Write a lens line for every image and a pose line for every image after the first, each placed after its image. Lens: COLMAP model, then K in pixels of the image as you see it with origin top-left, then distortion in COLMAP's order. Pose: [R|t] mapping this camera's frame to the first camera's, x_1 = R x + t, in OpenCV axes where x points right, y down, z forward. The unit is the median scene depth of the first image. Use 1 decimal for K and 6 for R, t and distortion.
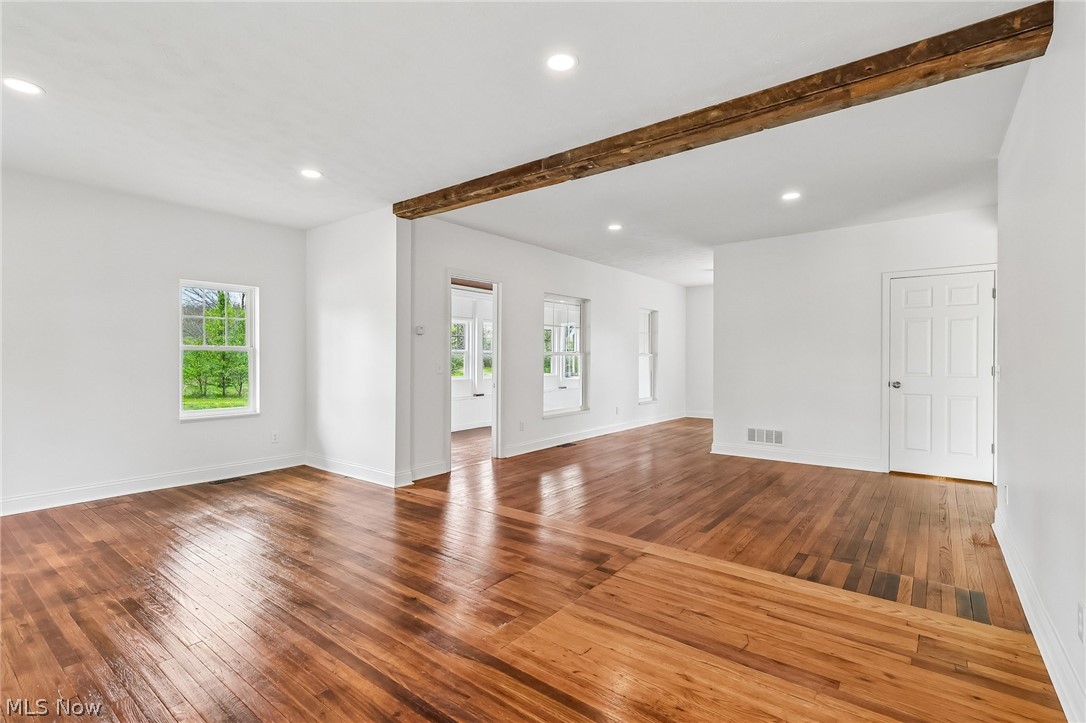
lens RADIAL K [[503.8, 0, 540.1], [0, 503.8, 361.0], [0, 0, 1]] dist [0.005904, 0.001498]
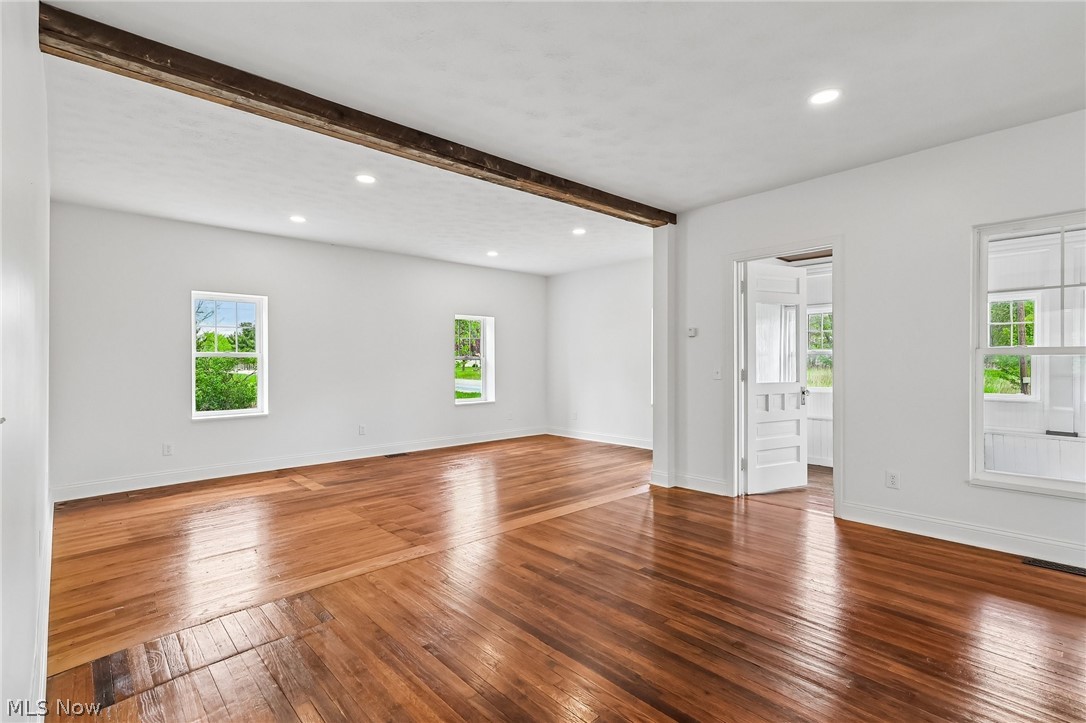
lens RADIAL K [[503.8, 0, 540.3], [0, 503.8, 365.2], [0, 0, 1]] dist [0.005904, 0.001498]
pose [[-0.160935, 0.004084, -0.986956, 0.944665], [0.000938, 0.999992, 0.003985, -0.006645], [0.986965, -0.000285, -0.160938, 1.106002]]
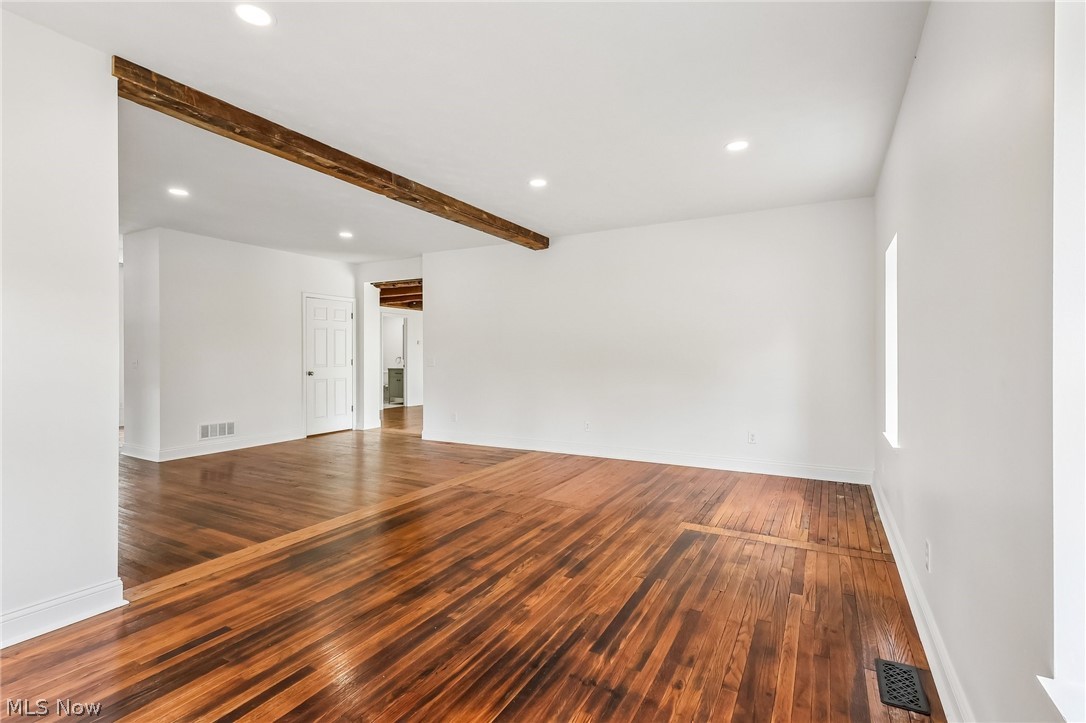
lens RADIAL K [[503.8, 0, 536.5], [0, 503.8, 357.4], [0, 0, 1]] dist [0.005904, 0.001498]
pose [[-0.139008, -0.007363, 0.990264, -1.002514], [0.004565, 0.999957, 0.008076, -0.006982], [-0.990281, 0.005643, -0.138968, 0.752151]]
